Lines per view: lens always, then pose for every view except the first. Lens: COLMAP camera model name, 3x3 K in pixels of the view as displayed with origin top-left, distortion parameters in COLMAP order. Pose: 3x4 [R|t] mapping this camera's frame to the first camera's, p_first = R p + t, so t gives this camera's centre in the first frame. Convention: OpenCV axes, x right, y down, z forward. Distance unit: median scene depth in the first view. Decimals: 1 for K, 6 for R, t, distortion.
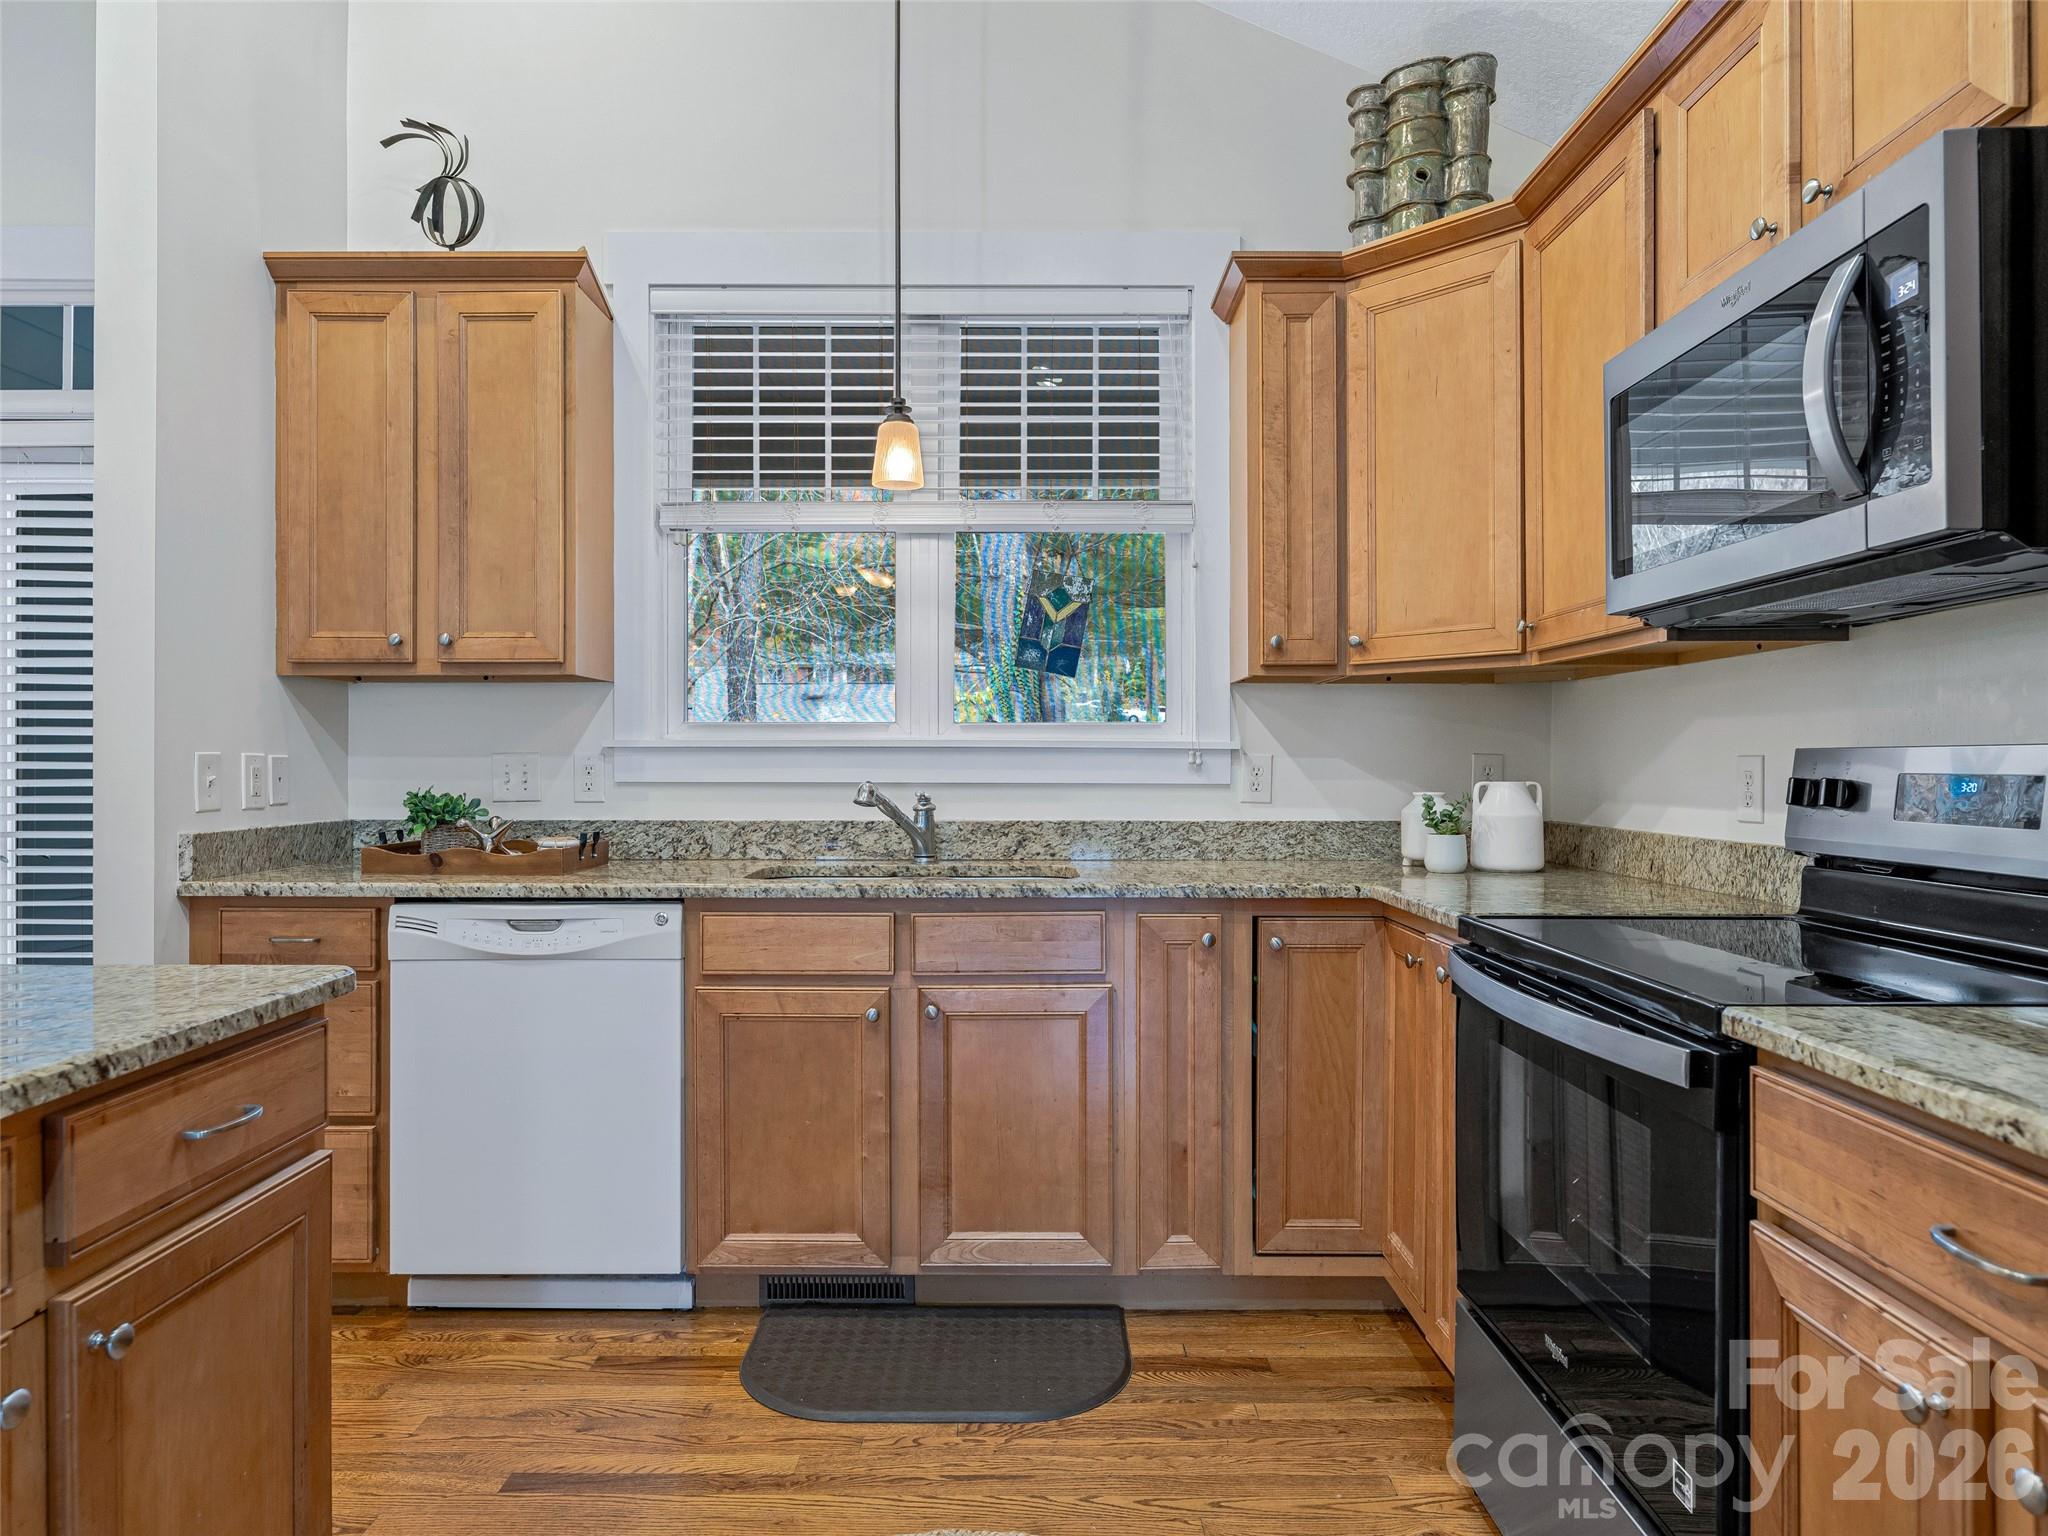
lens RADIAL K [[1237.7, 0, 1023.9], [0, 1237.7, 768.3], [0, 0, 1]] dist [-0.003849, 0.001955]
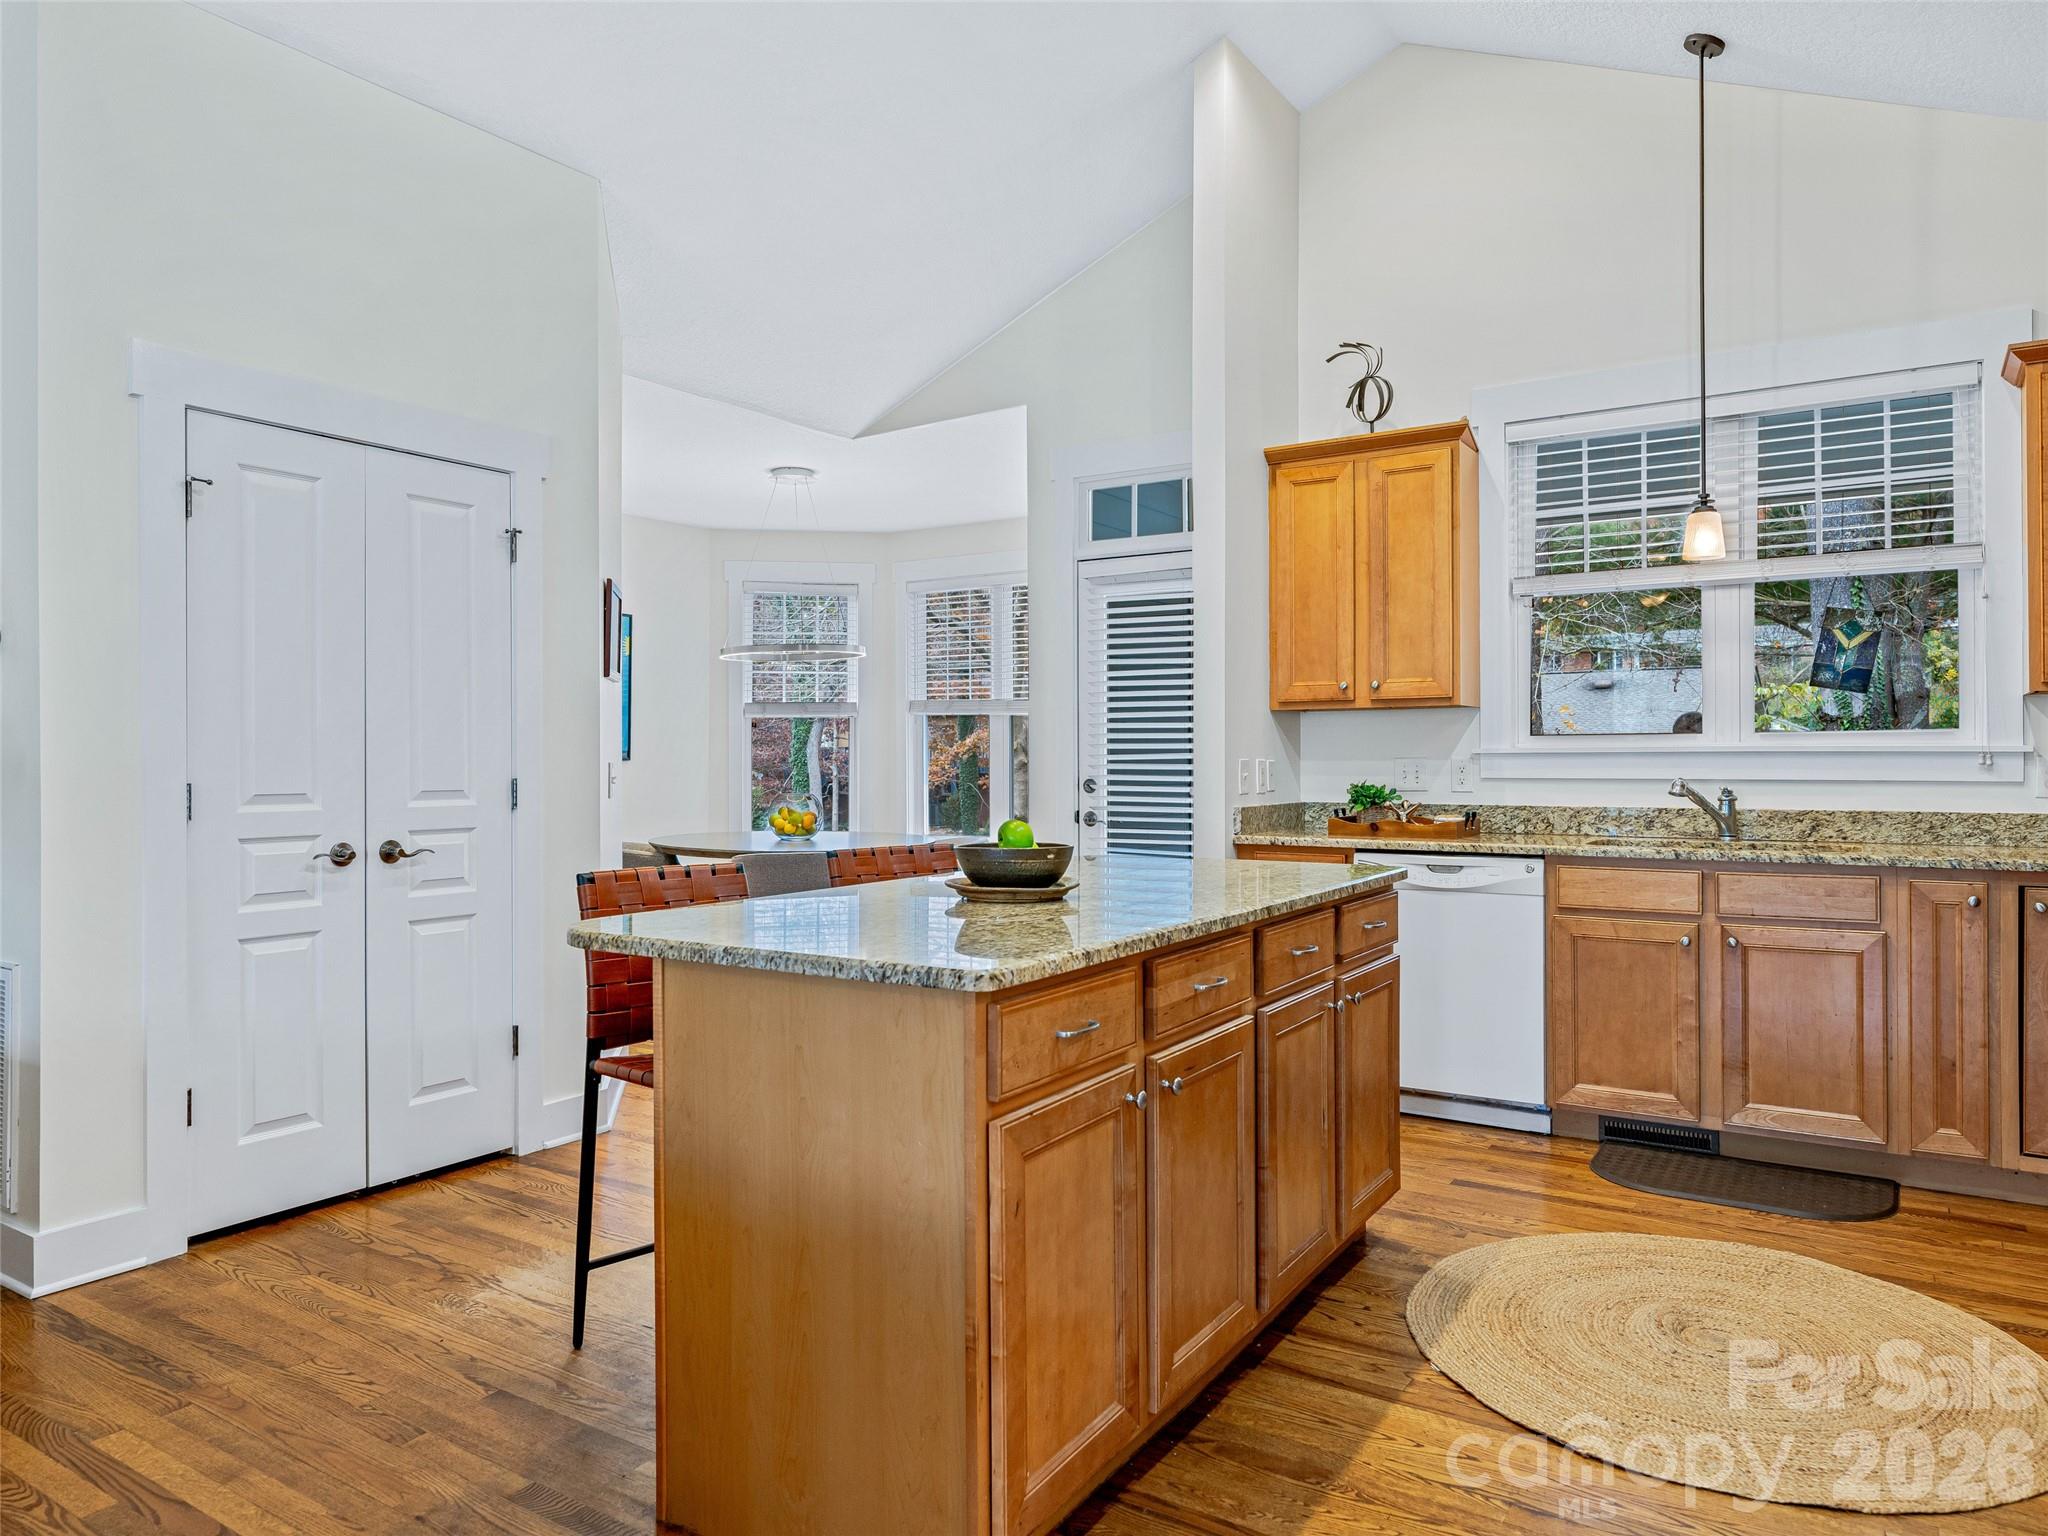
lens RADIAL K [[1333.5, 0, 1016.0], [0, 1333.5, 761.0], [0, 0, 1]] dist [-0.004652, 0.001362]
pose [[0.837206, -0.003098, -0.546879, 0.064311], [0.001340, 0.999993, -0.003614, -0.003888], [0.546886, 0.002293, 0.837204, -0.632133]]
